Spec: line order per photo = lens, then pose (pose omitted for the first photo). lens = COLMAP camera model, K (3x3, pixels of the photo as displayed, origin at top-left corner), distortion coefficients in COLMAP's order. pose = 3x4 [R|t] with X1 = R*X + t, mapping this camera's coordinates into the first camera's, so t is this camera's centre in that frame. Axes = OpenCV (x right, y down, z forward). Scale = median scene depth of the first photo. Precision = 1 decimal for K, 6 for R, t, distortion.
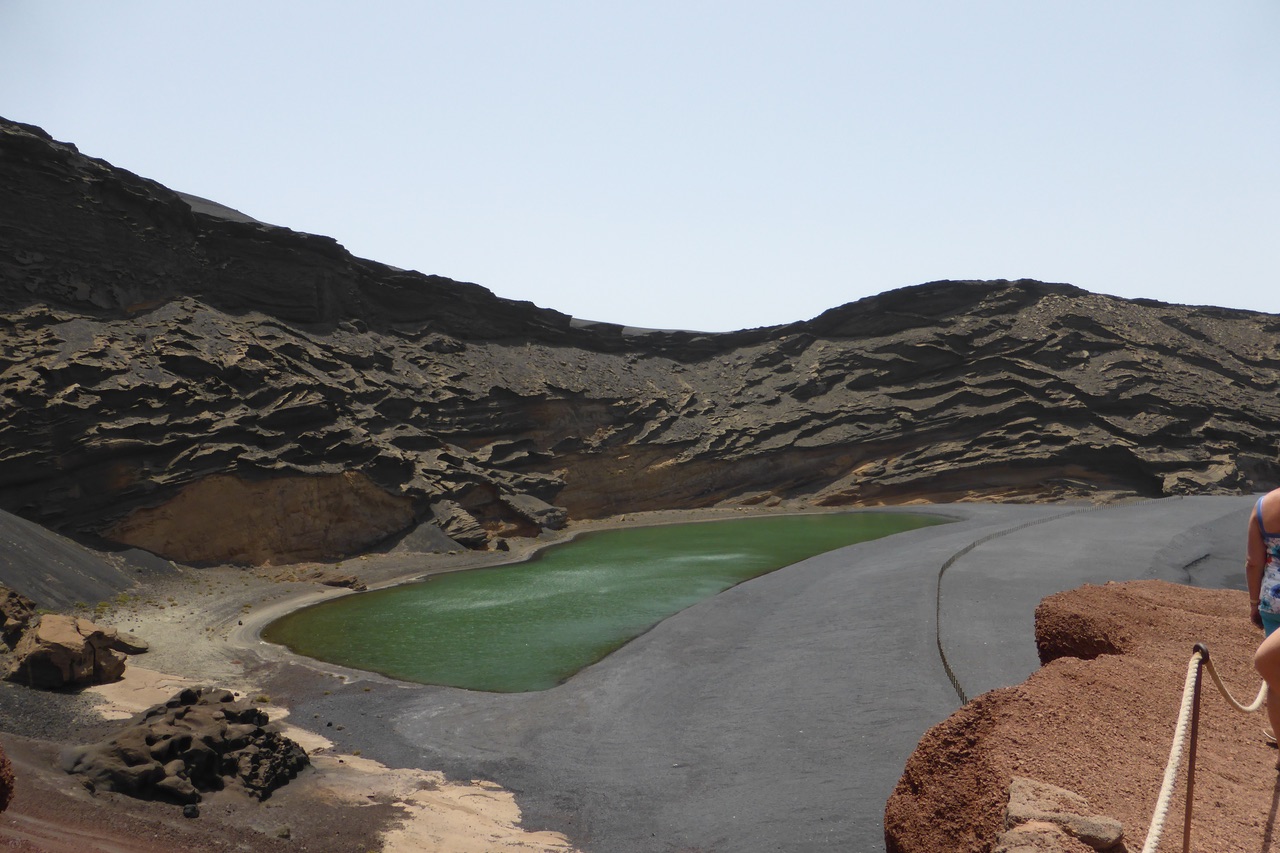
lens RADIAL K [[985.8, 0, 640.1], [0, 985.8, 424.8], [0, 0, 1]] dist [-0.058581, -0.000315]
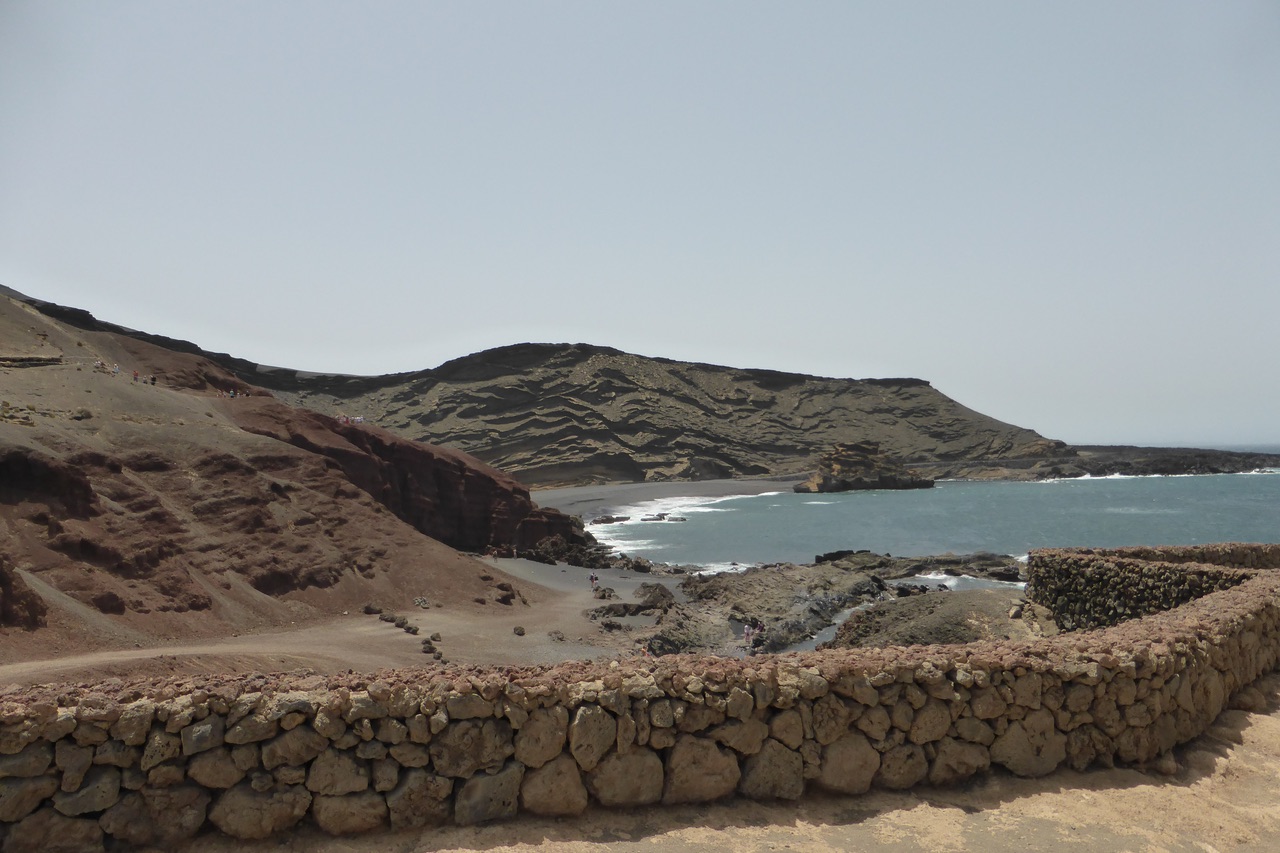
lens RADIAL K [[985.8, 0, 638.7], [0, 985.8, 427.4], [0, 0, 1]] dist [-0.058581, -0.000315]
pose [[0.951165, 0.000398, 0.308682, 0.016994], [0.008463, 0.999590, -0.027366, 0.021552], [-0.308566, 0.028642, 0.950772, -0.478686]]
